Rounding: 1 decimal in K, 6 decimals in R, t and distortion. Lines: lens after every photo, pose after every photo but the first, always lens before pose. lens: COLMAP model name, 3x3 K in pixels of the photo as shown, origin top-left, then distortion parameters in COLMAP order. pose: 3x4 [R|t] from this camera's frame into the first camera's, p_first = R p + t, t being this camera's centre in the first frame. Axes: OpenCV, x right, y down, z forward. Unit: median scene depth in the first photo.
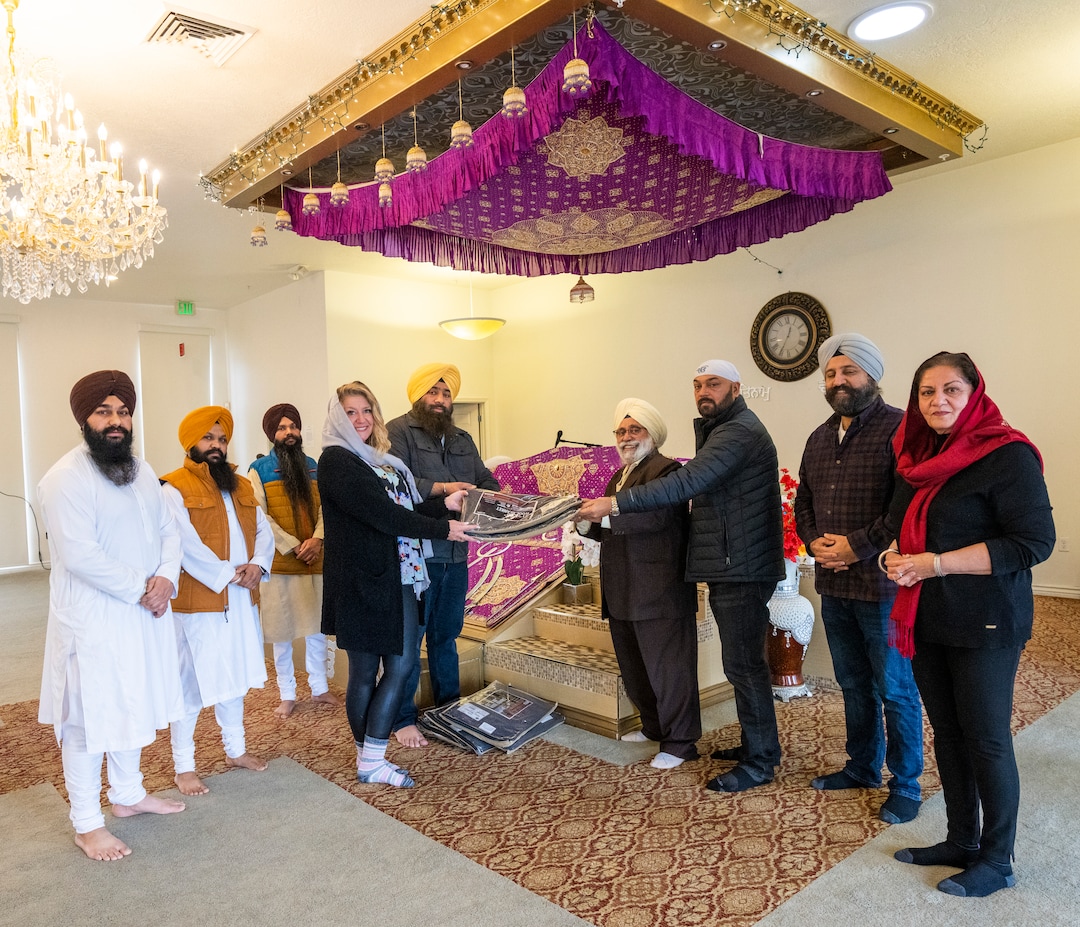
lens RADIAL K [[847.4, 0, 459.1], [0, 847.4, 485.4], [0, 0, 1]] dist [-0.037995, 0.014607]
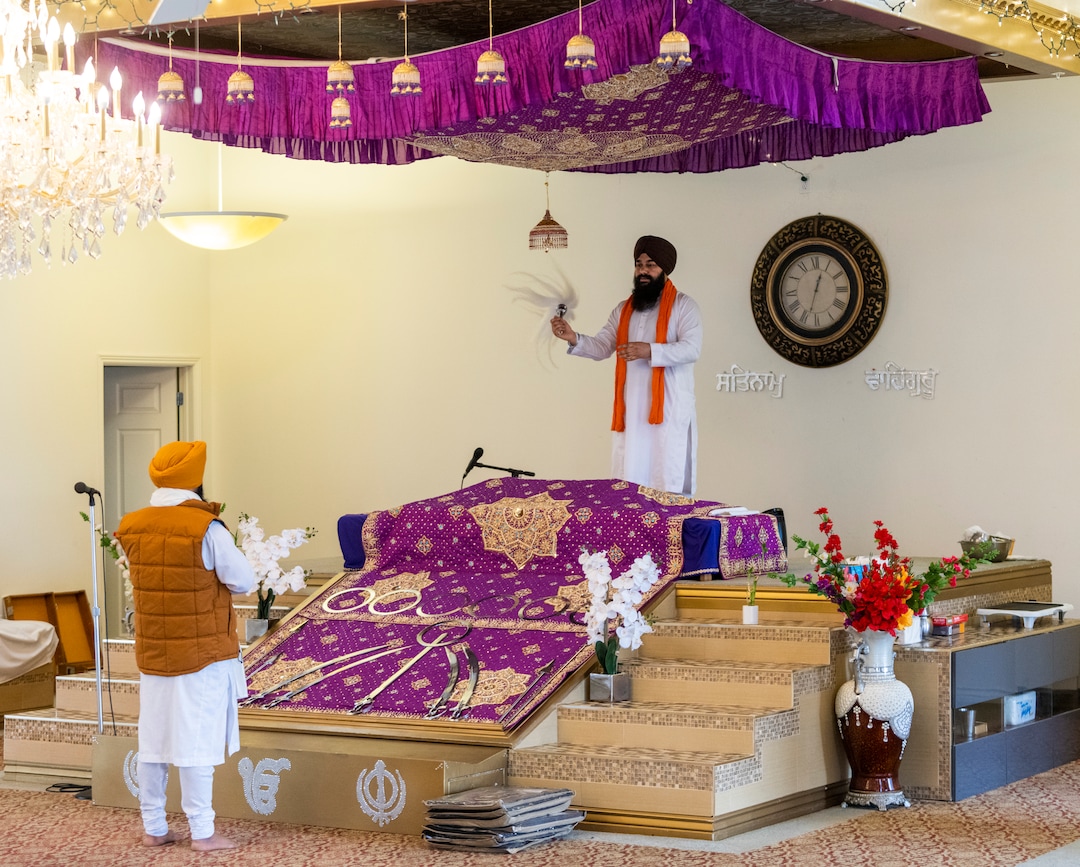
lens RADIAL K [[2630.1, 0, 542.2], [0, 2630.1, 431.1], [0, 0, 1]] dist [-0.060097, 0.000000]
pose [[0.944128, 0.026669, 0.328500, -0.563069], [-0.011604, 0.998793, -0.047736, 0.013821], [-0.329376, 0.041257, 0.943297, -0.953798]]
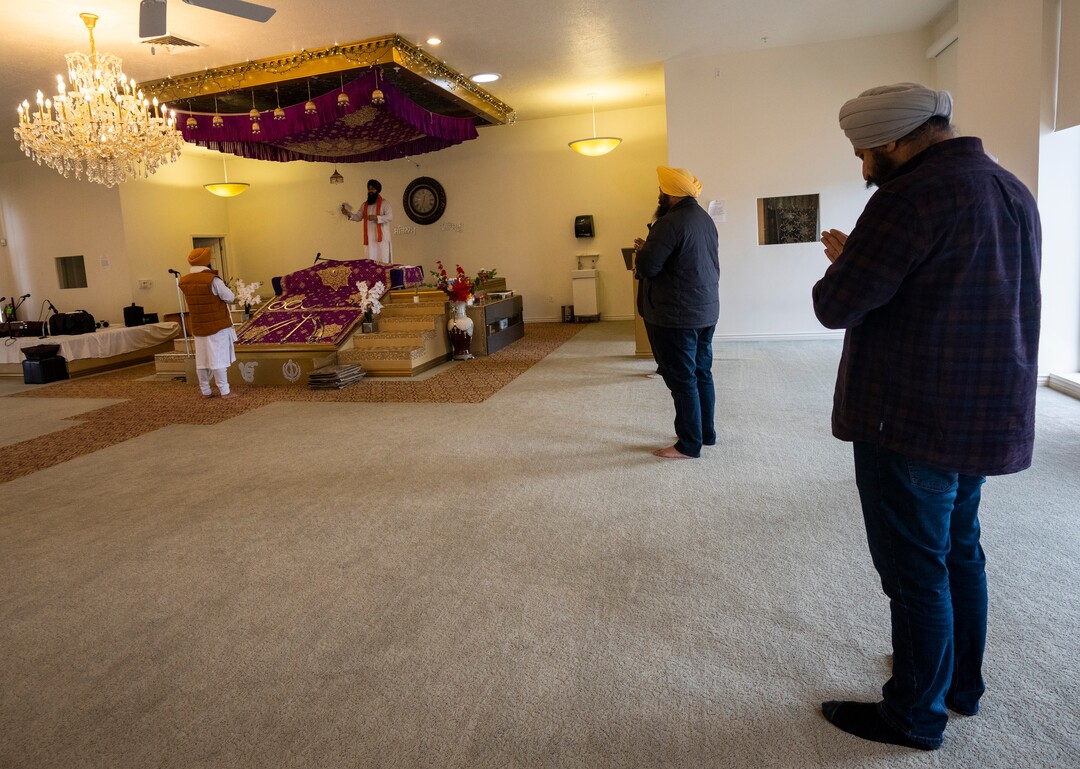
lens RADIAL K [[657.4, 0, 511.1], [0, 657.4, 326.6], [0, 0, 1]] dist [-0.049975, -0.000566]
pose [[0.831575, -0.079851, 0.549642, -0.401372], [0.056840, 0.996651, 0.058796, 0.041706], [-0.552496, -0.017652, 0.833329, -0.485331]]
